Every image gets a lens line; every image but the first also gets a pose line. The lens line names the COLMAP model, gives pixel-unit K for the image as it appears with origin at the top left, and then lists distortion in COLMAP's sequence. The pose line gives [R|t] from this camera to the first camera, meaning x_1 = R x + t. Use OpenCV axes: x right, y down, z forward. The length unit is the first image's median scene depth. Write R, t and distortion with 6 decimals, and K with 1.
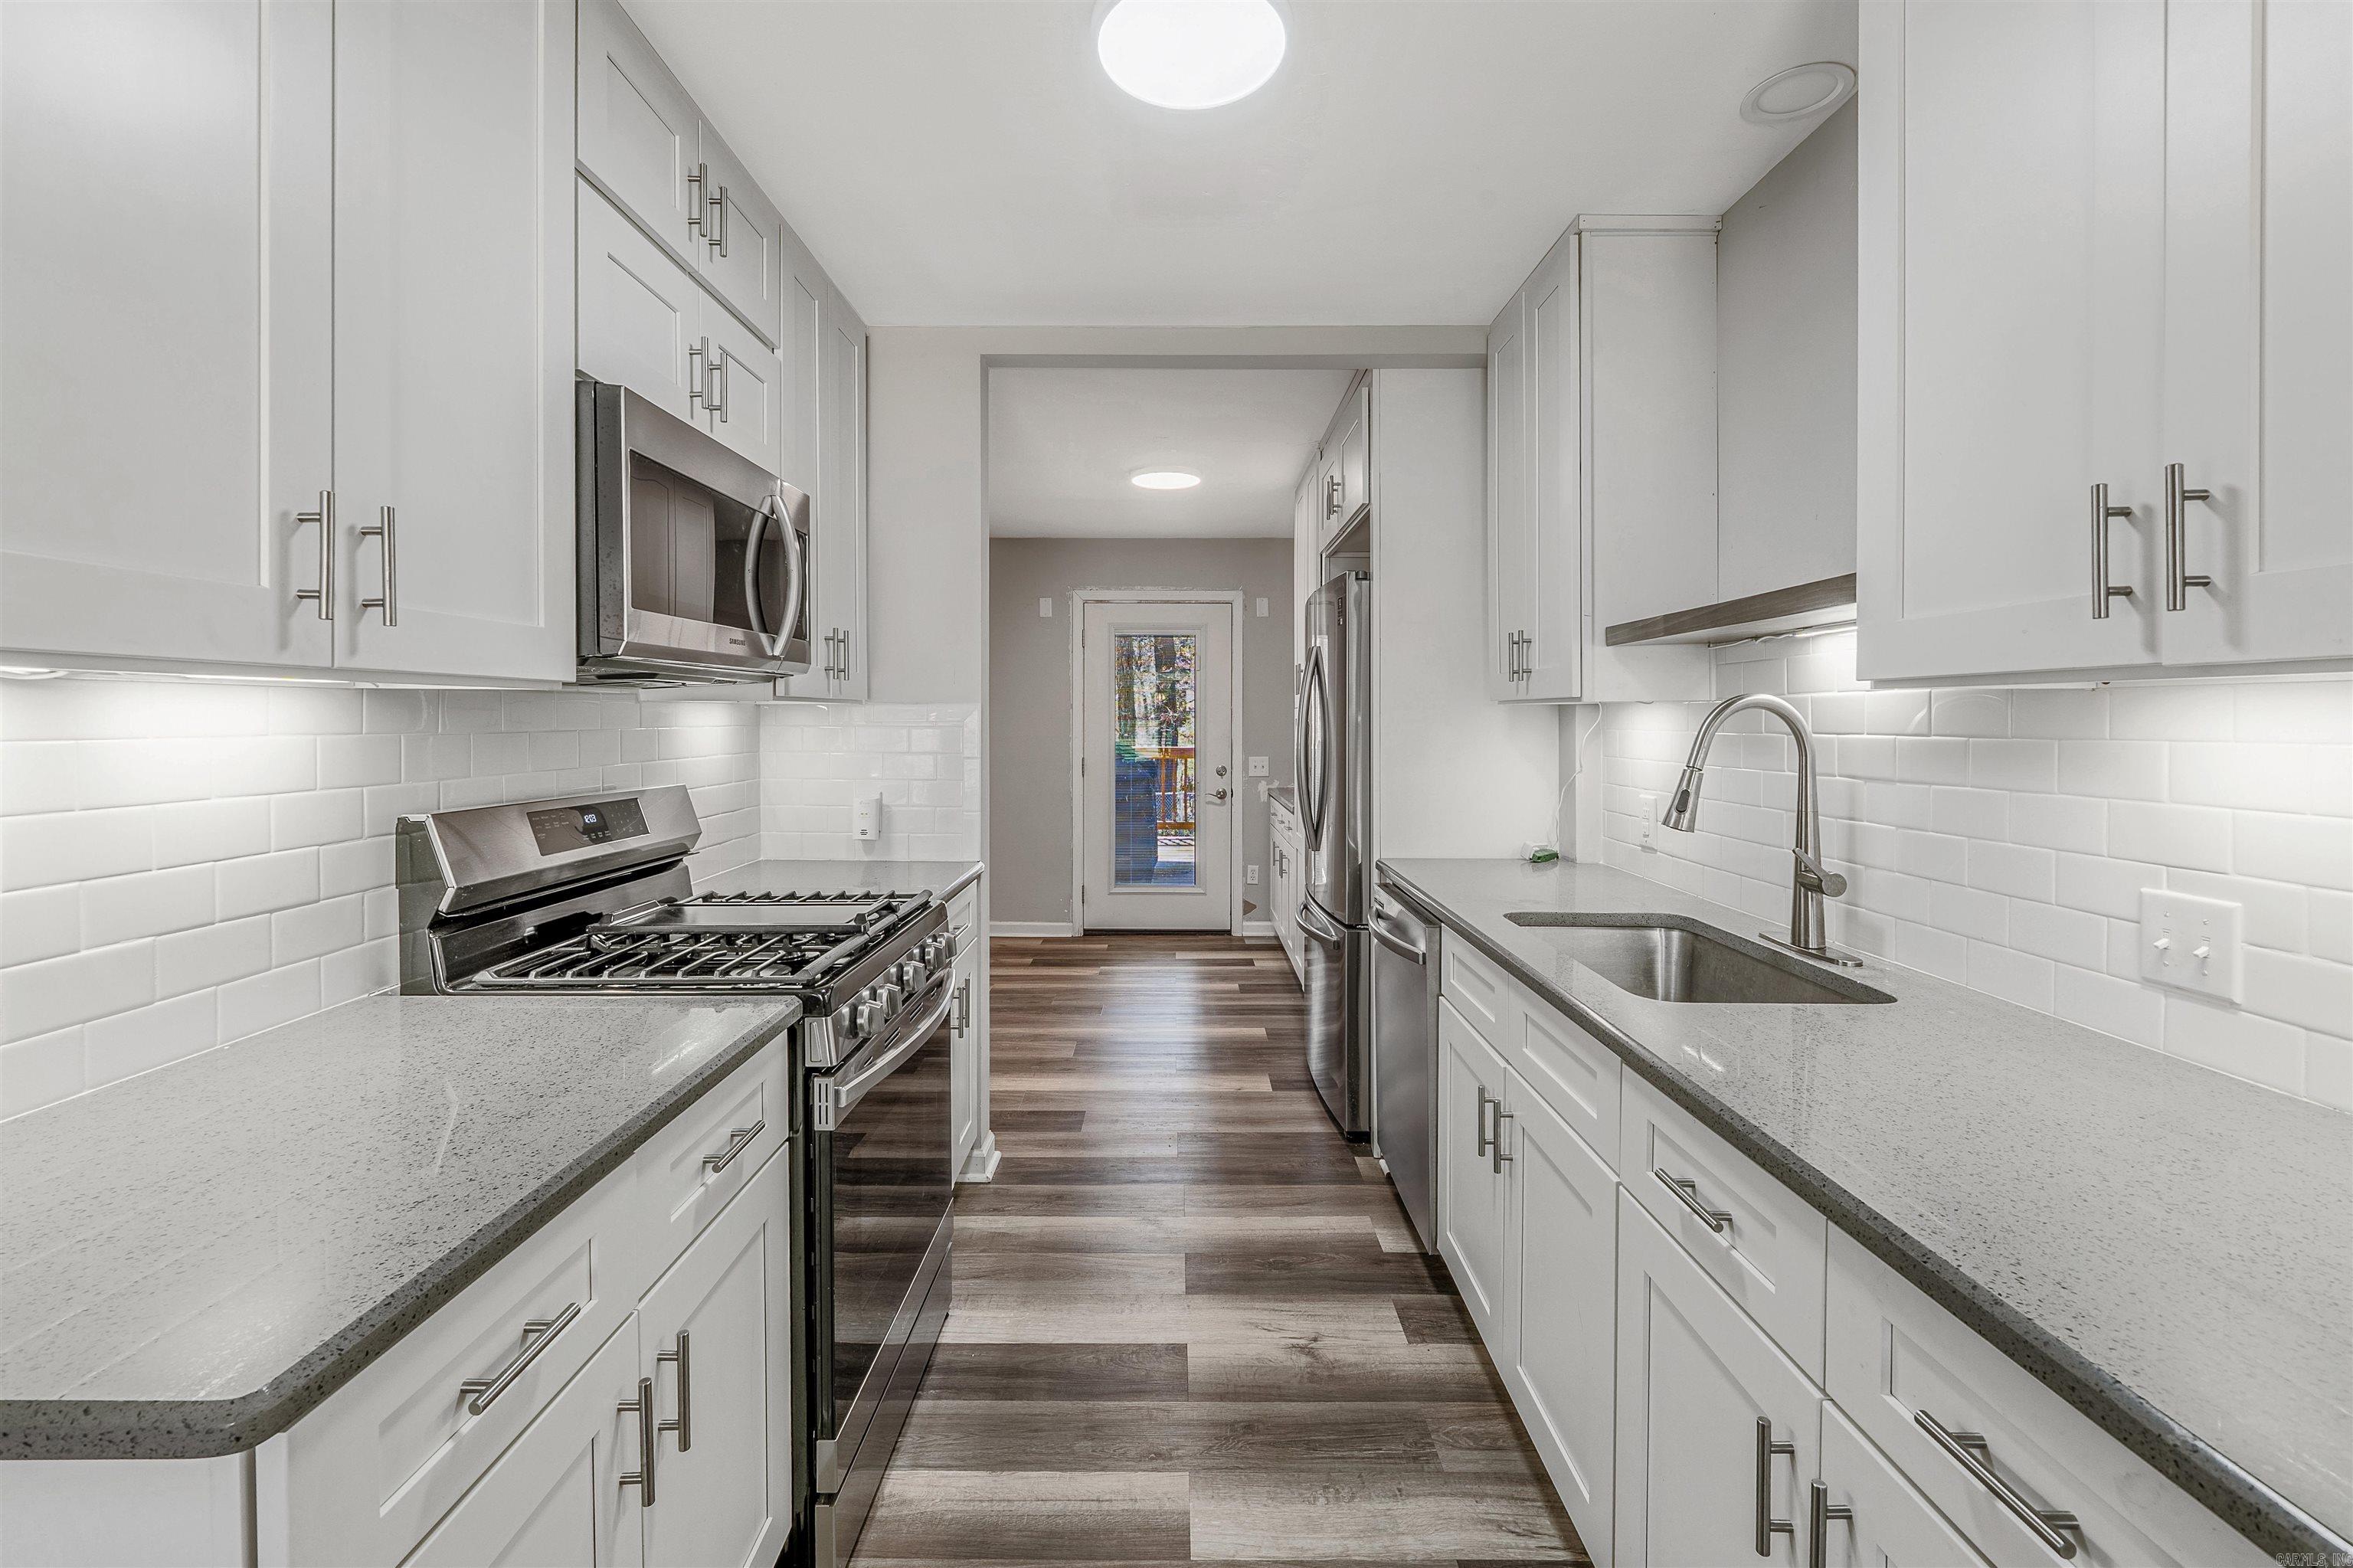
lens RADIAL K [[993.1, 0, 1170.0], [0, 993.1, 729.1], [0, 0, 1]] dist [-0.006777, -0.000171]
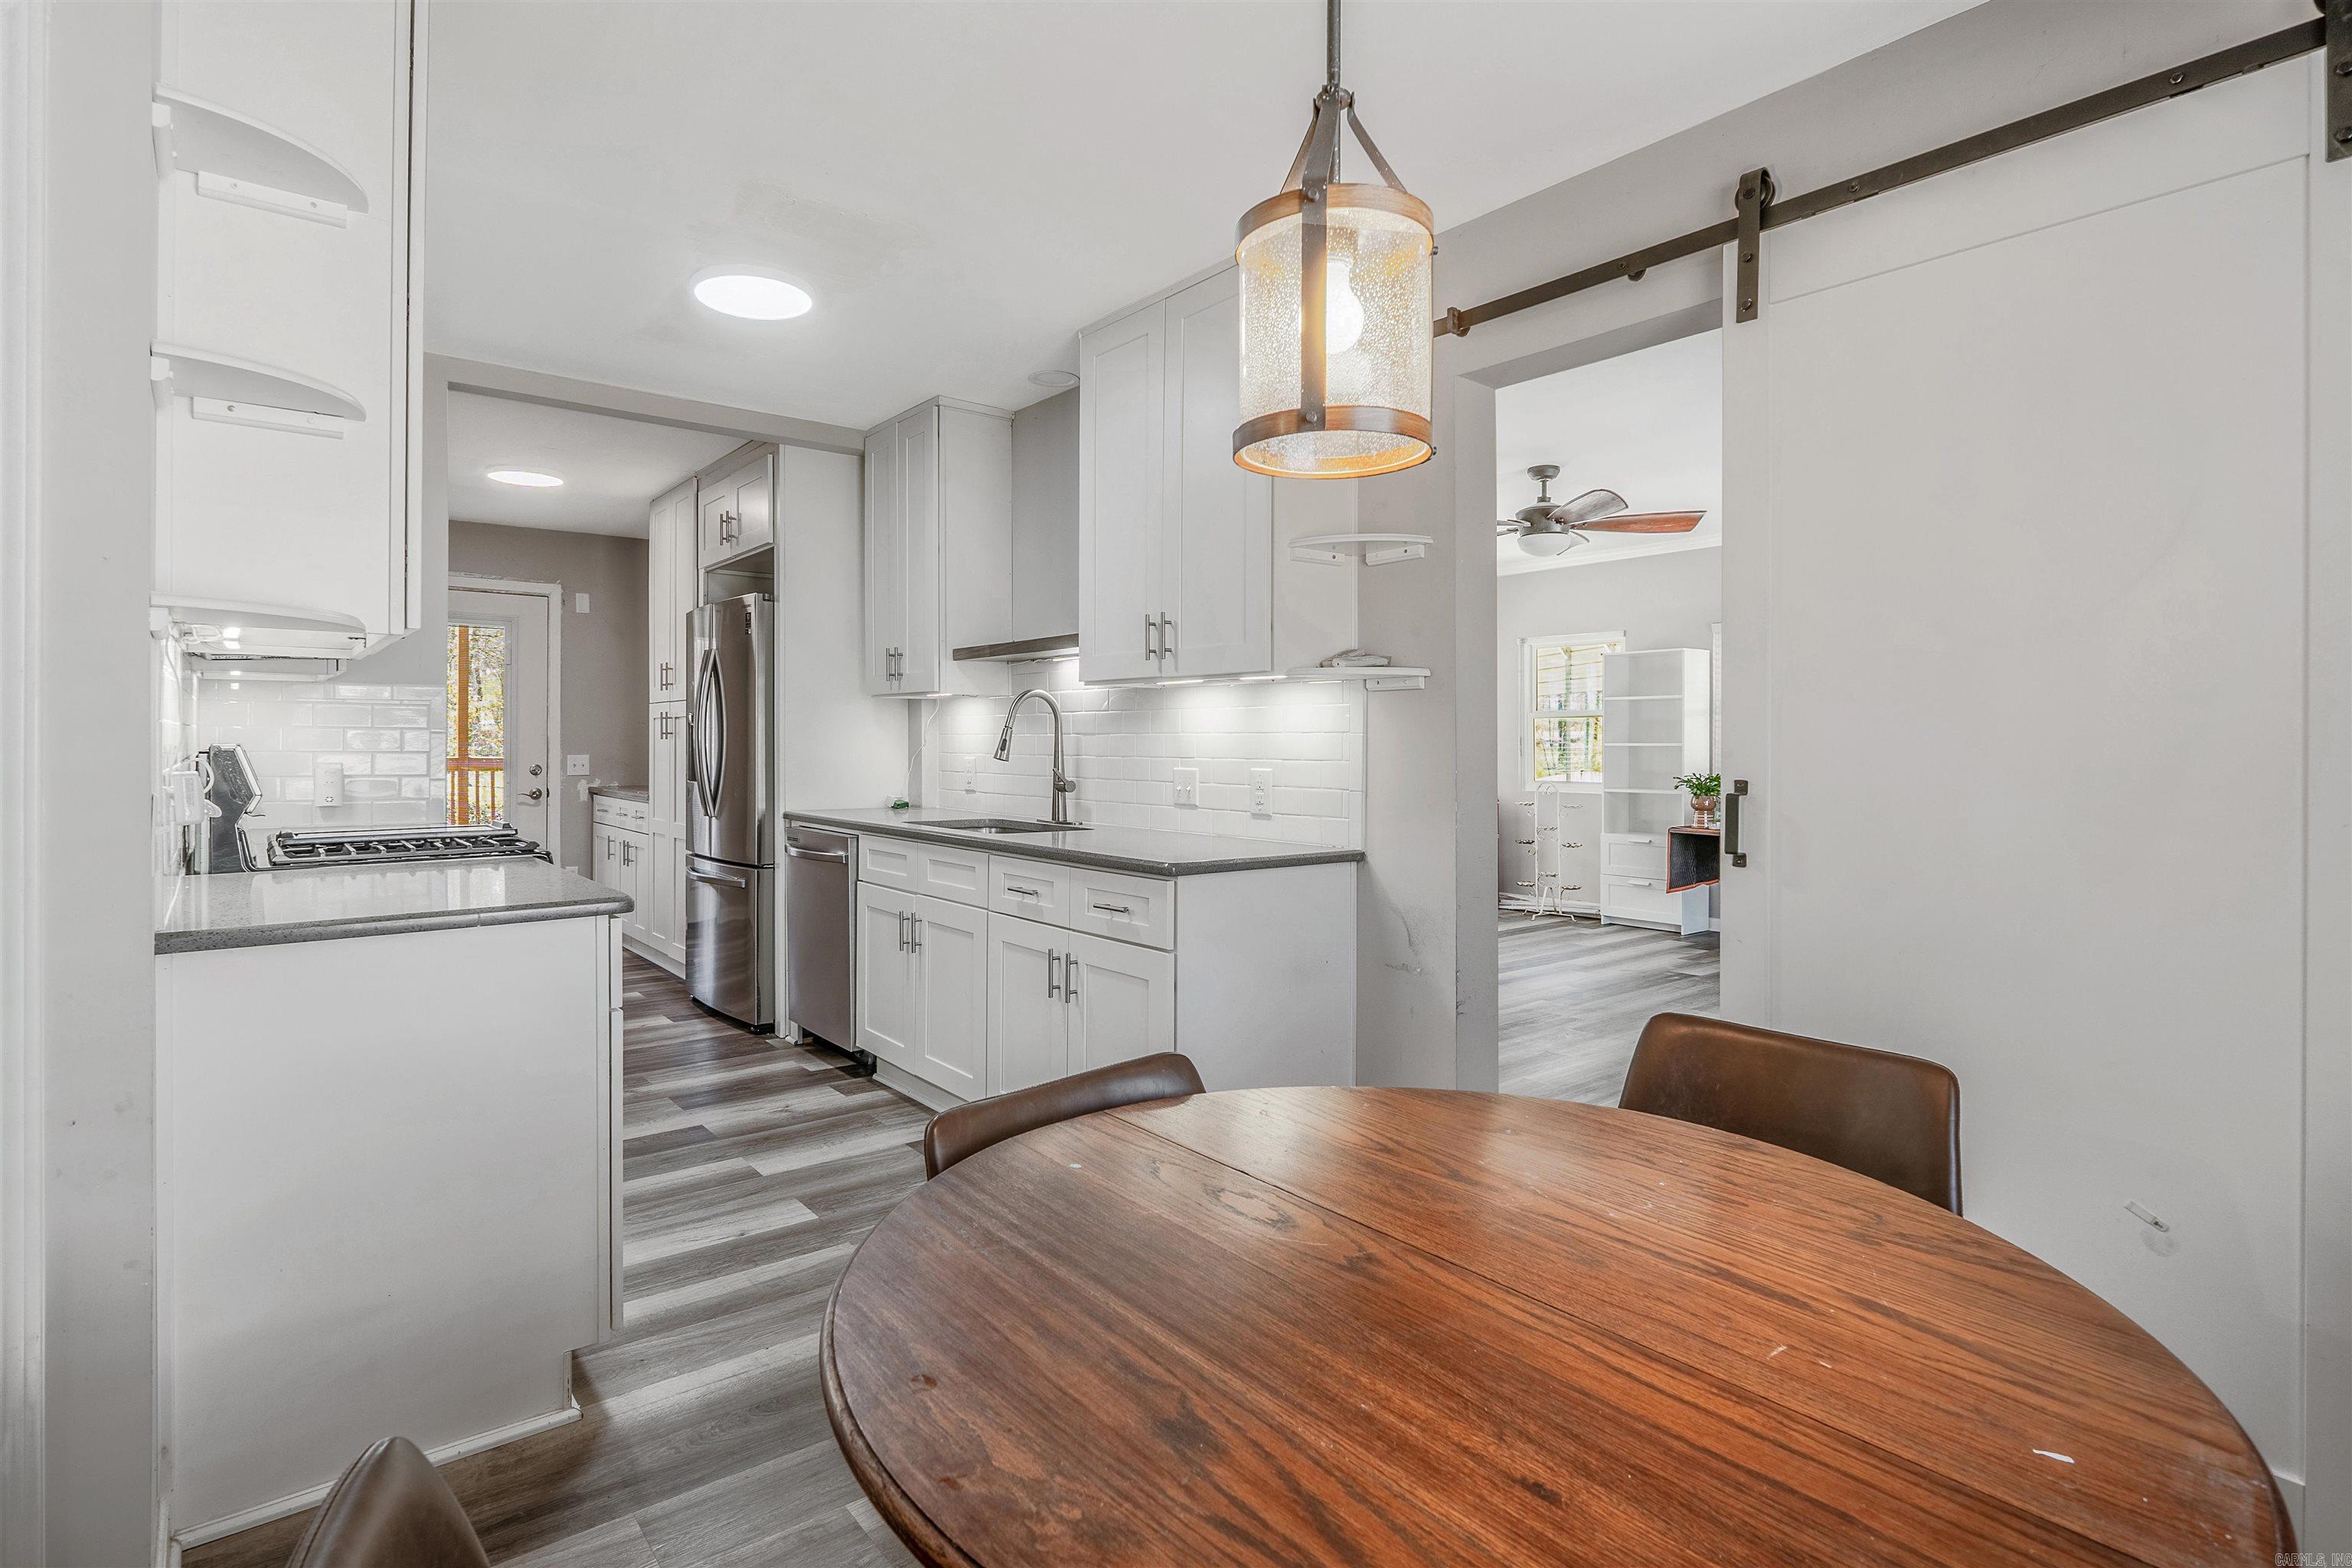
lens RADIAL K [[1166.8, 0, 1184.0], [0, 1166.8, 744.2], [0, 0, 1]] dist [-0.002663, -0.000121]
pose [[0.771384, 0.000985, 0.636370, -0.559509], [0.002402, 0.999987, -0.004460, 0.072423], [-0.636366, 0.004969, 0.771371, -0.827566]]
